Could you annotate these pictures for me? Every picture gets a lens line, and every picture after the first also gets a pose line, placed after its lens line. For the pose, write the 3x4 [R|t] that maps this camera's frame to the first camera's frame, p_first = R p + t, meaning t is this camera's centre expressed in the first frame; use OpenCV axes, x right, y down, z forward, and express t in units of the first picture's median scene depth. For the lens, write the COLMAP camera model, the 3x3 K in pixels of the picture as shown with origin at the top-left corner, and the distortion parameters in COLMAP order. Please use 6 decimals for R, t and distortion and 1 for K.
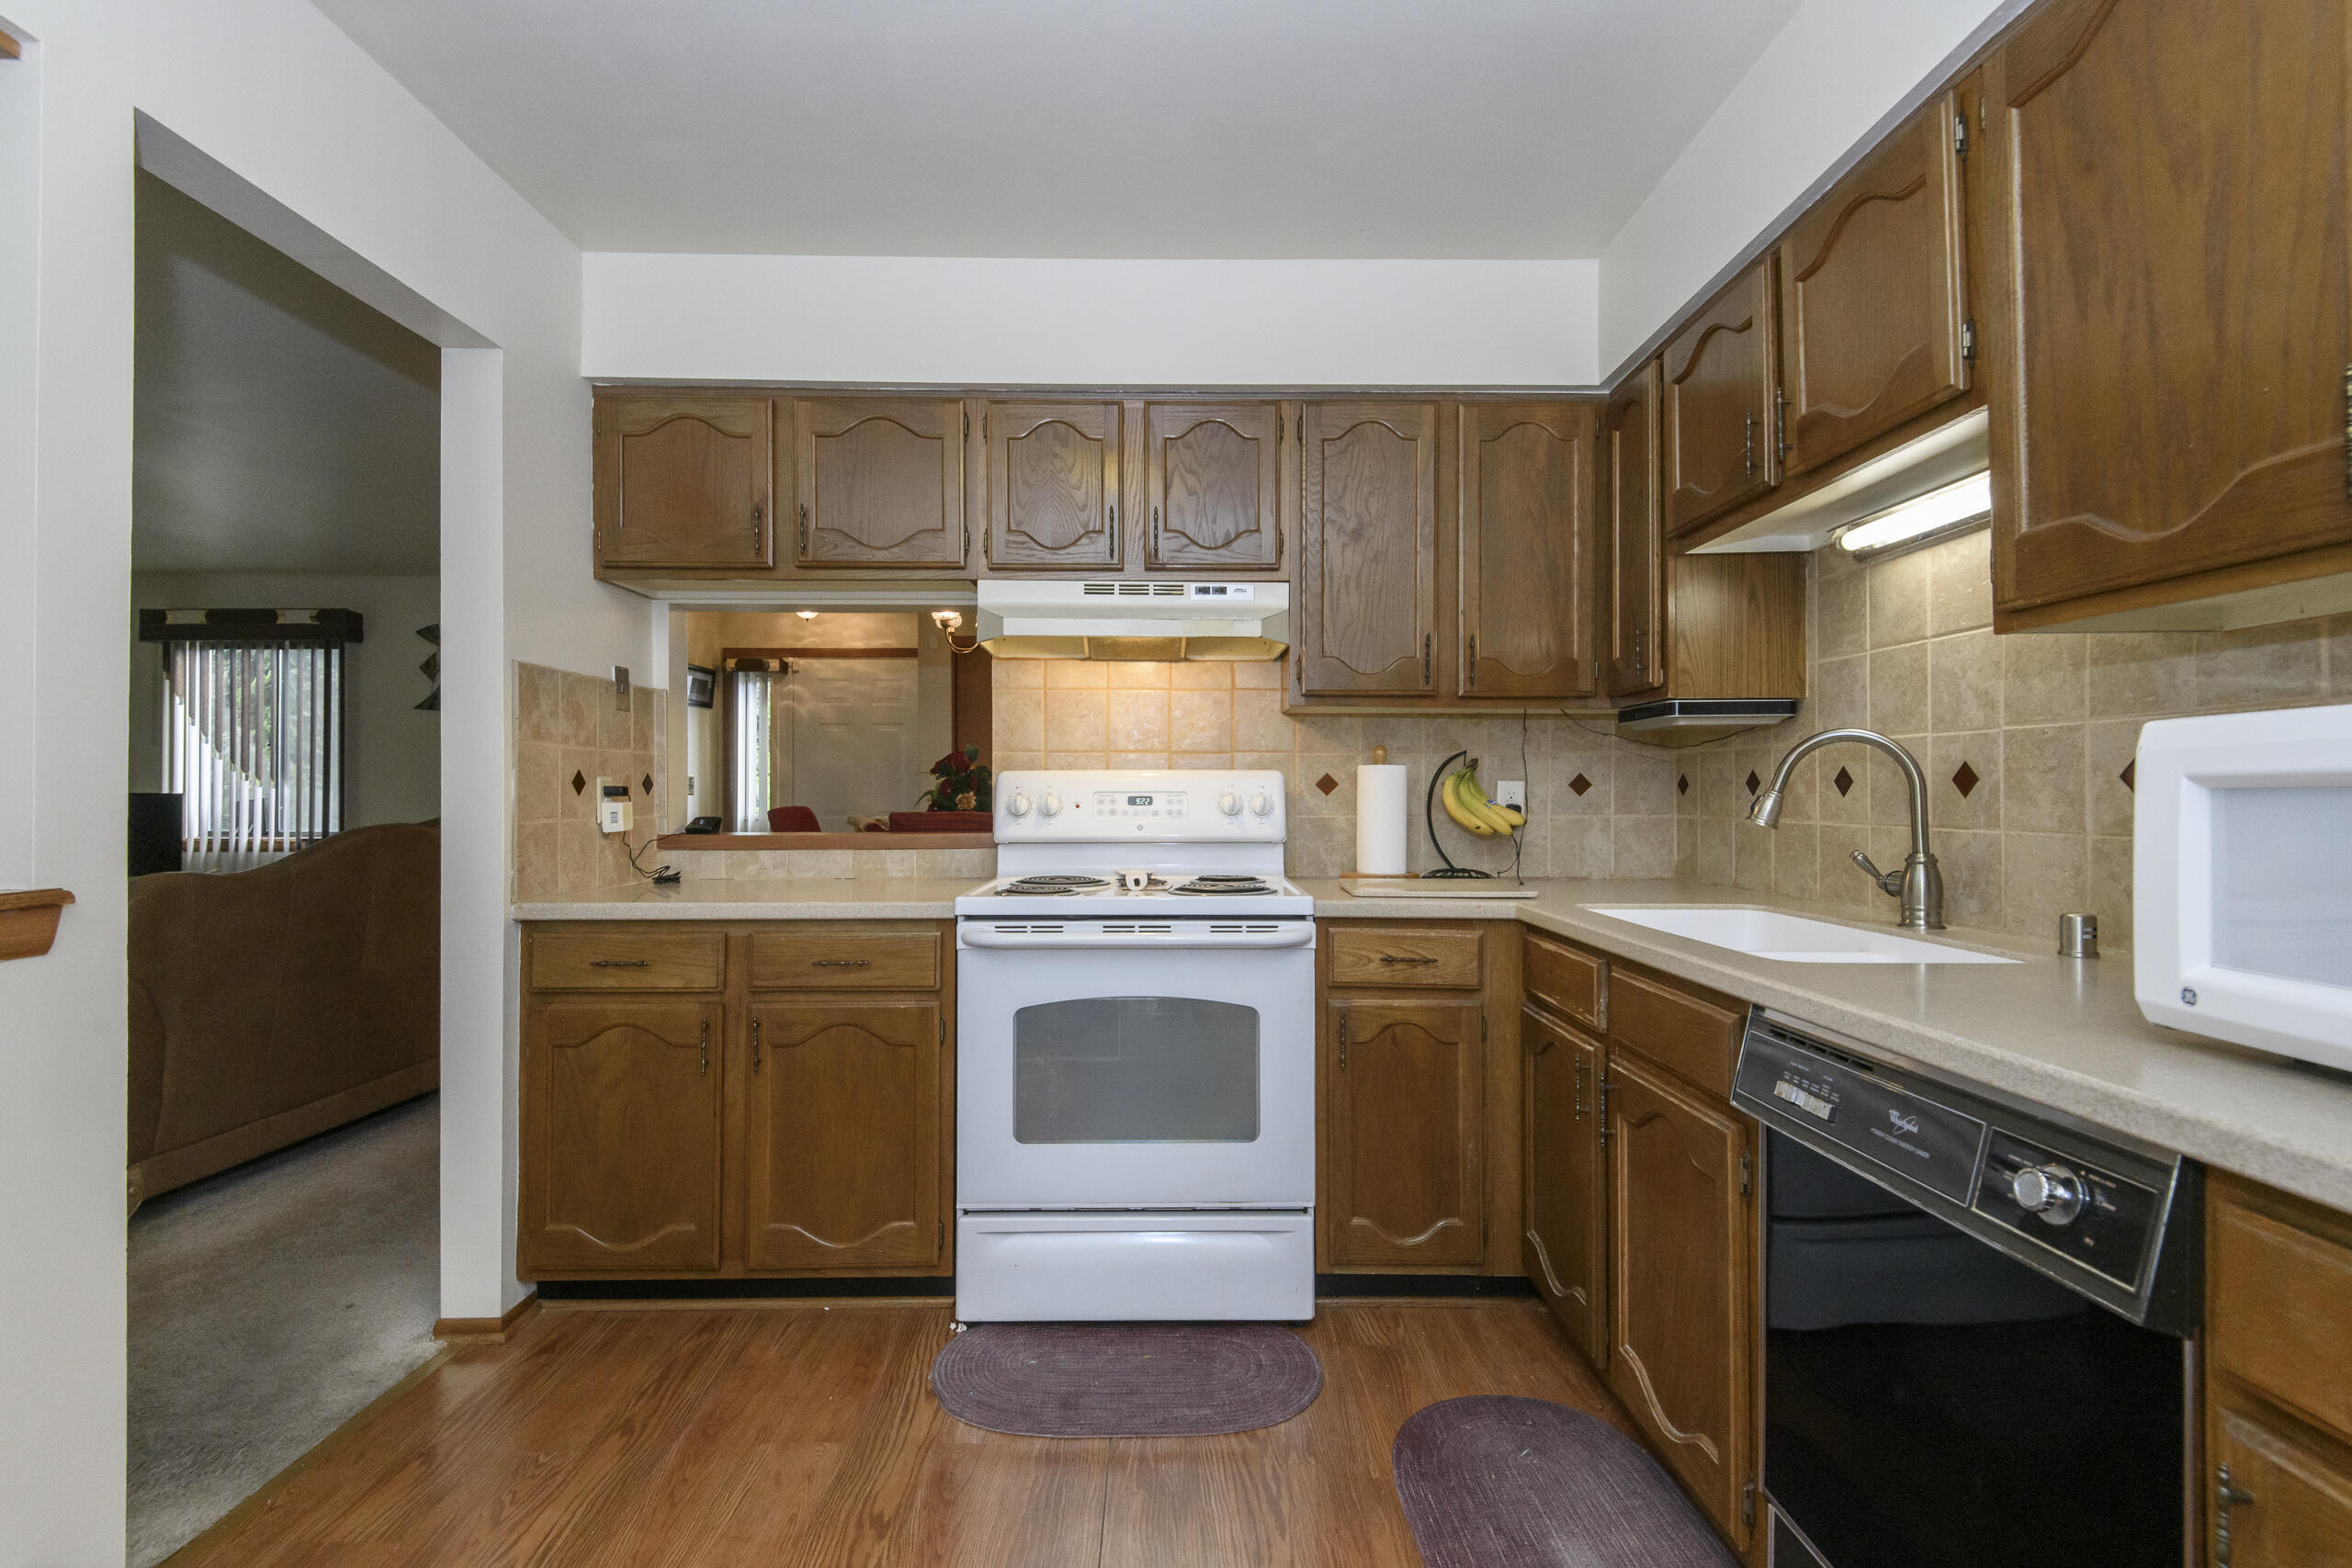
lens RADIAL K [[1090.0, 0, 1176.0], [0, 1090.0, 784.0], [0, 0, 1]] dist [0.040011, -0.029014]
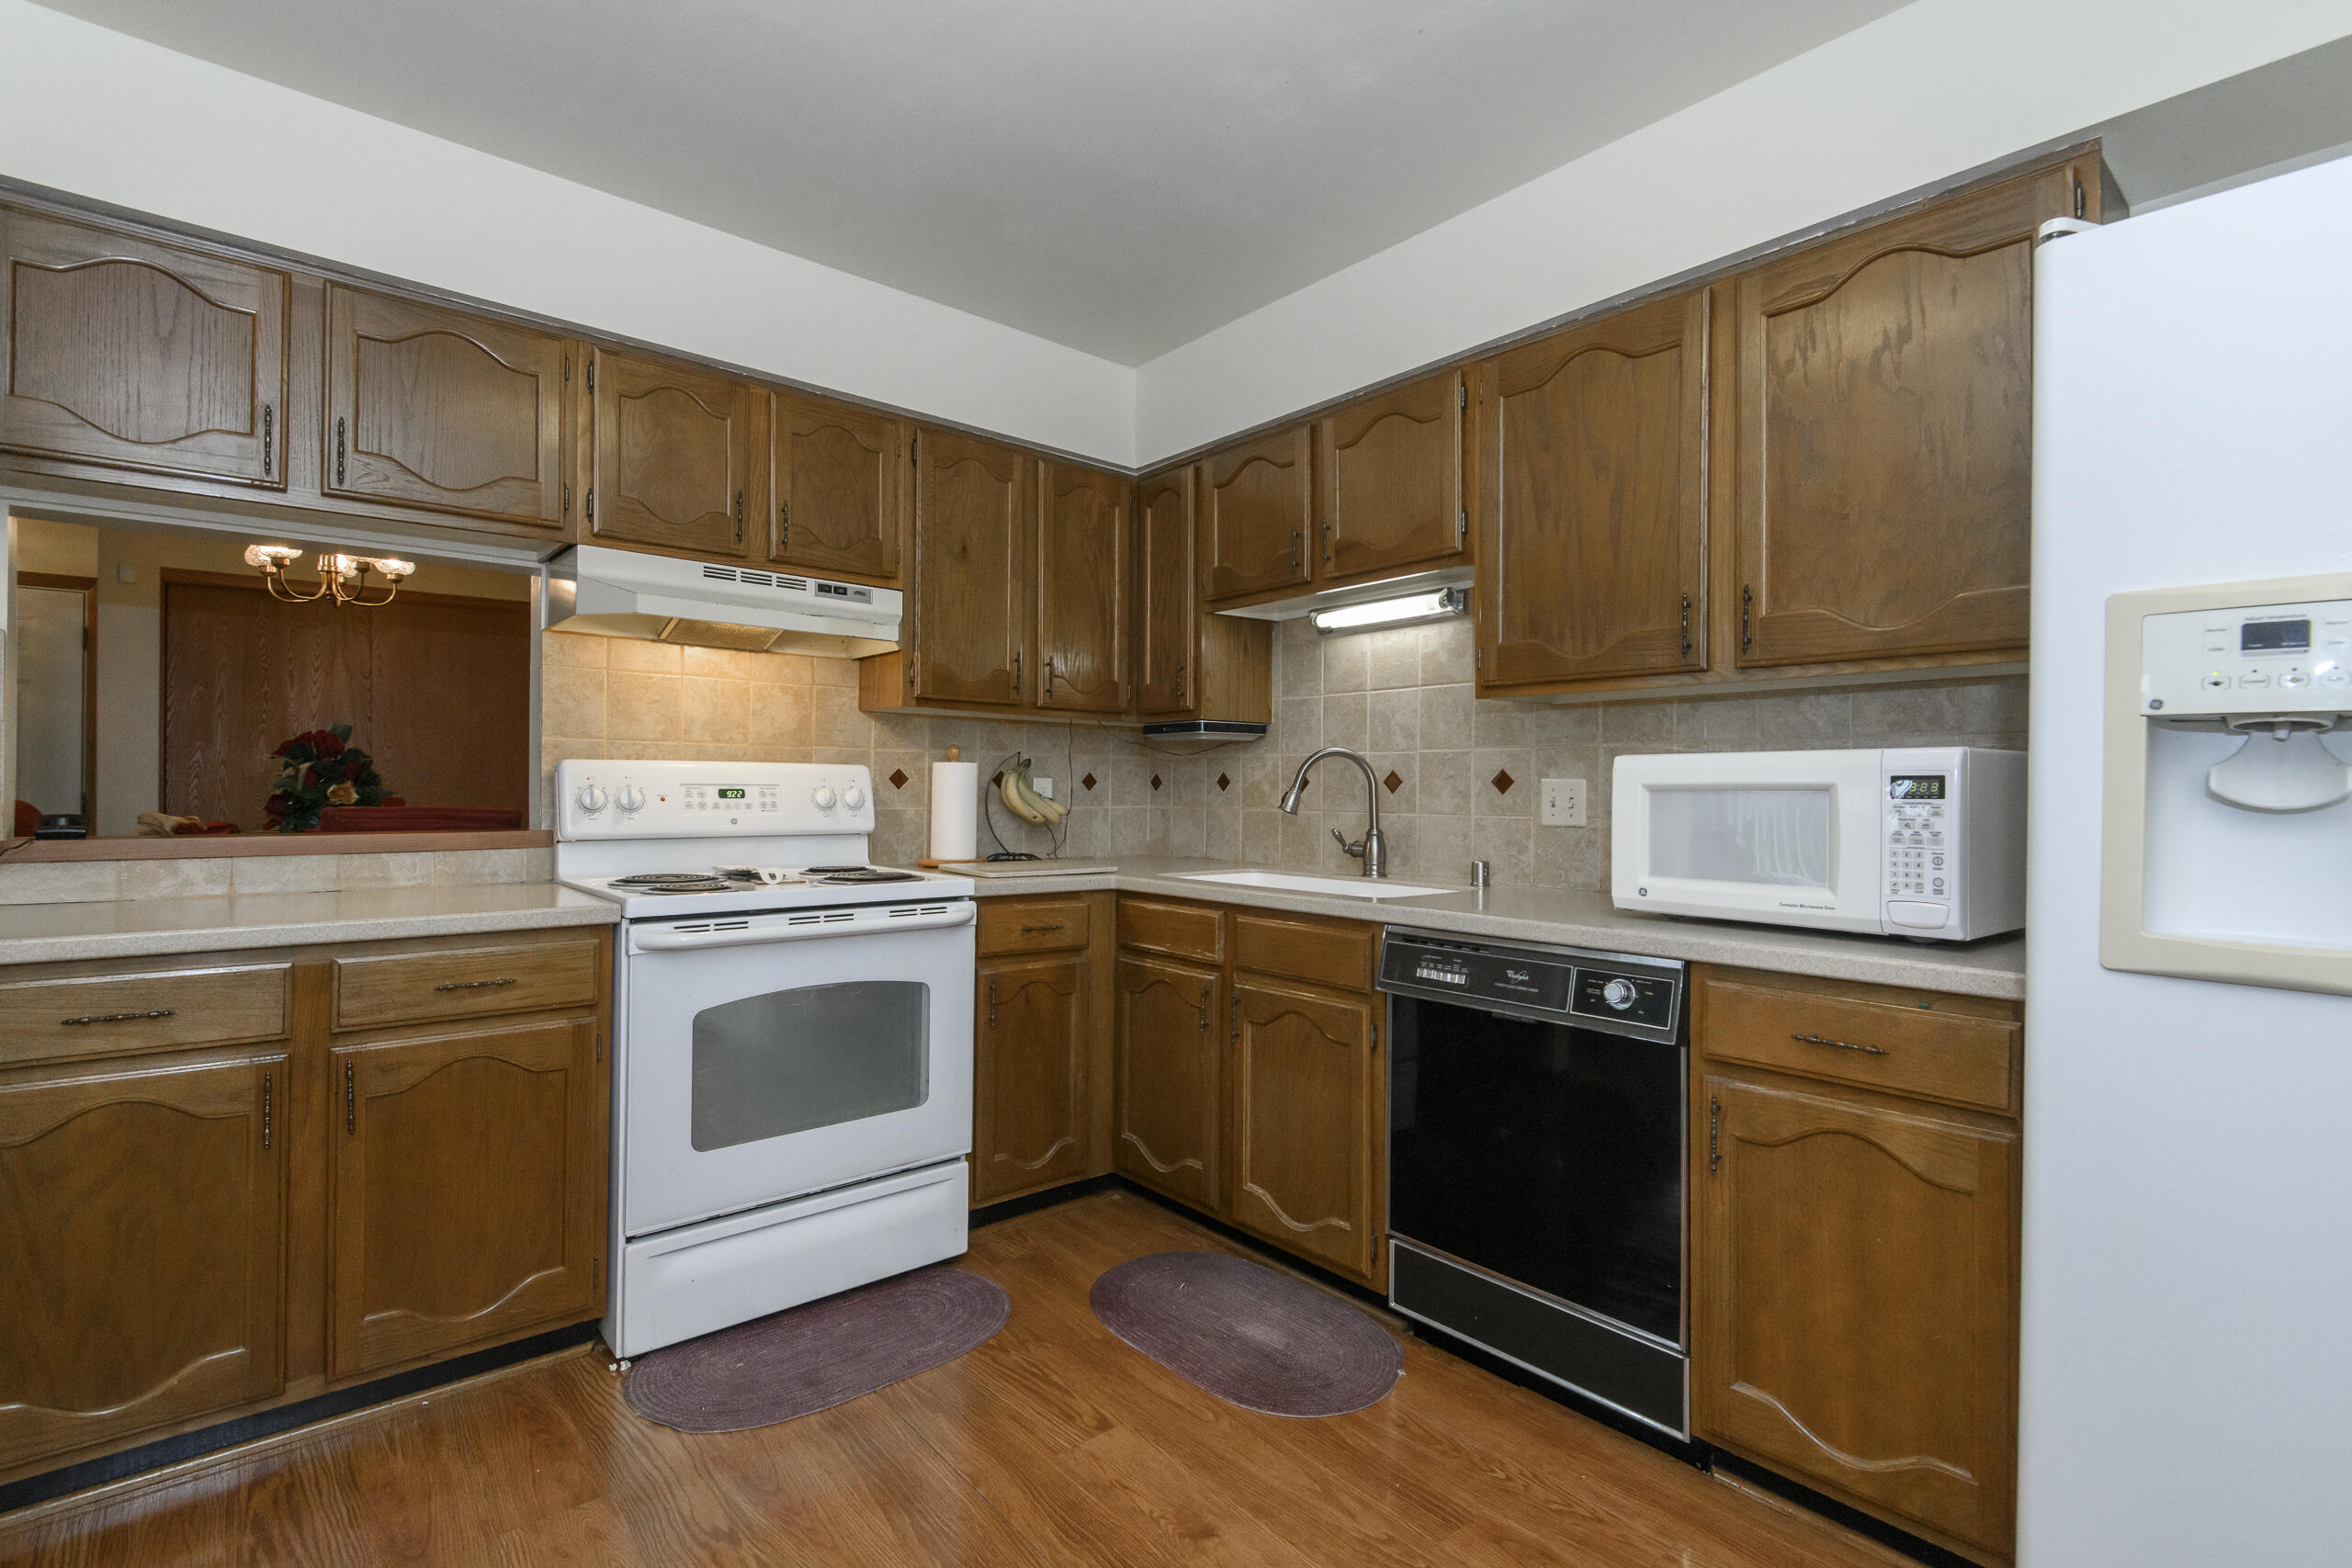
lens RADIAL K [[1076.3, 0, 1172.0], [0, 1076.3, 782.2], [0, 0, 1]] dist [0.031450, -0.023218]
pose [[0.766550, 0.009865, 0.642108, -0.427245], [-0.012605, 0.999921, -0.000314, 0.000592], [-0.642060, -0.007853, 0.766614, 0.011752]]
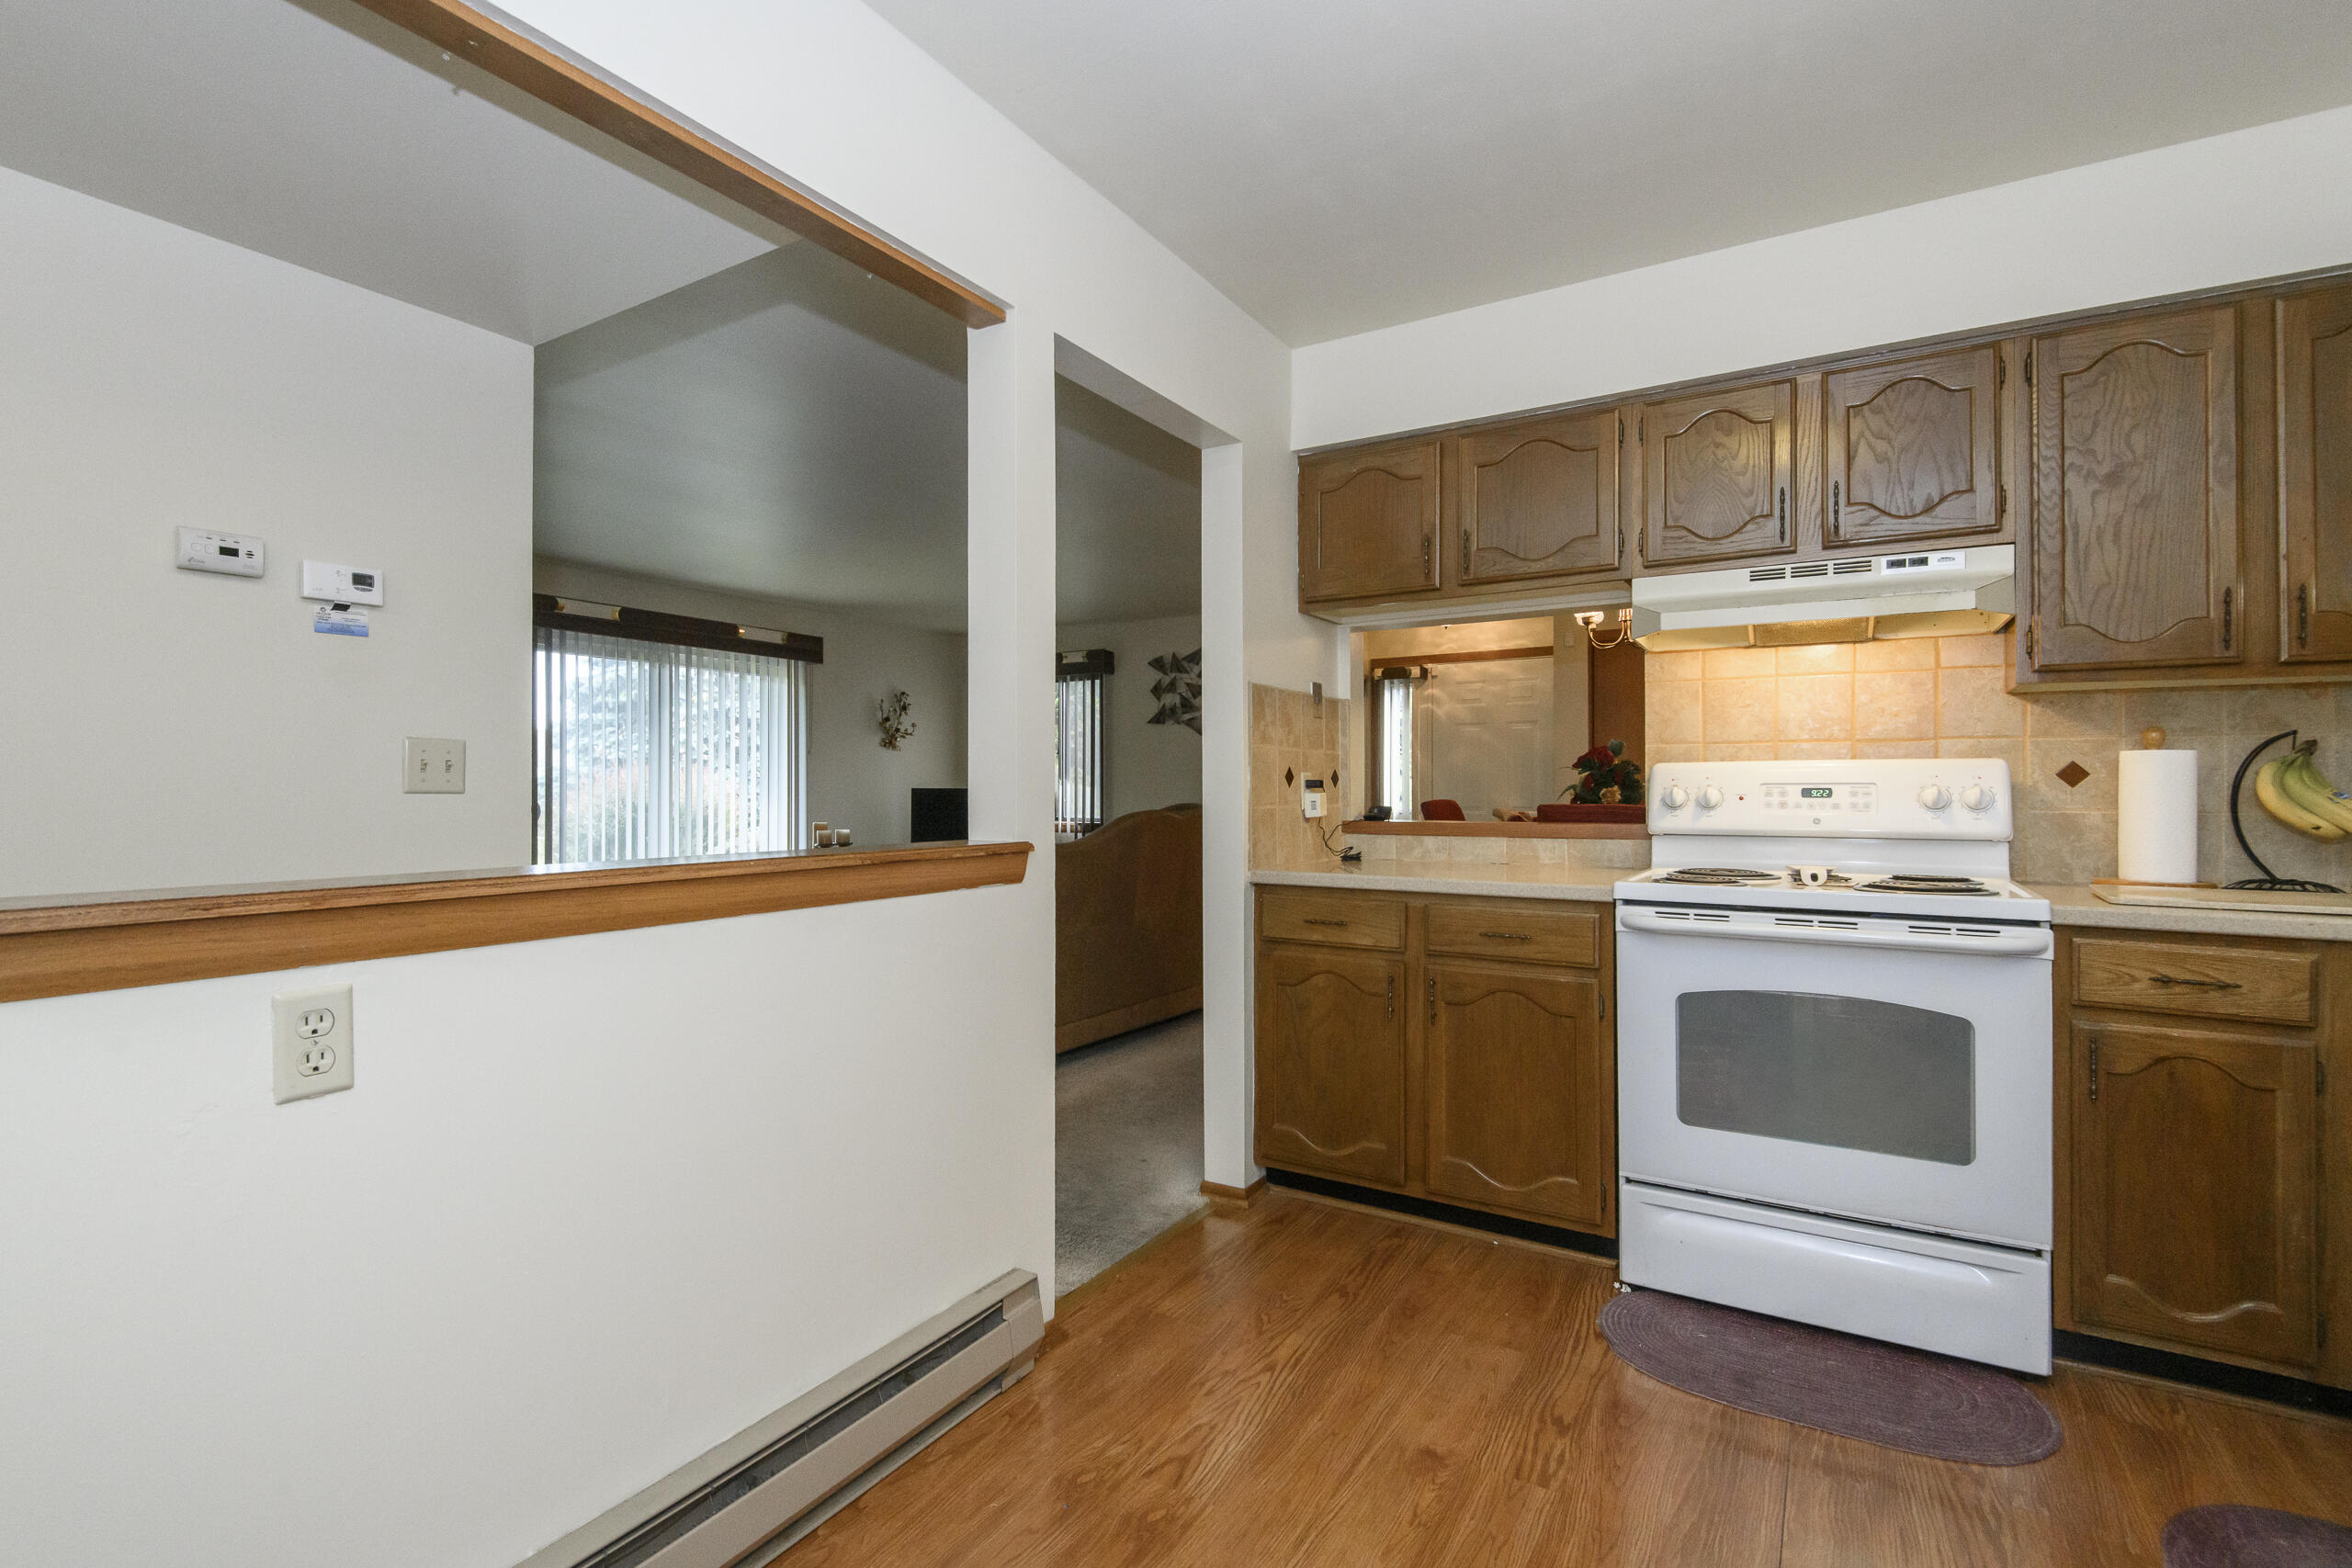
lens RADIAL K [[1076.3, 0, 1172.0], [0, 1076.3, 782.2], [0, 0, 1]] dist [0.031450, -0.023218]
pose [[0.846947, -0.003763, -0.531664, -0.007056], [0.003383, 0.999993, -0.001689, 0.007102], [0.531667, -0.000368, 0.846954, -0.115213]]
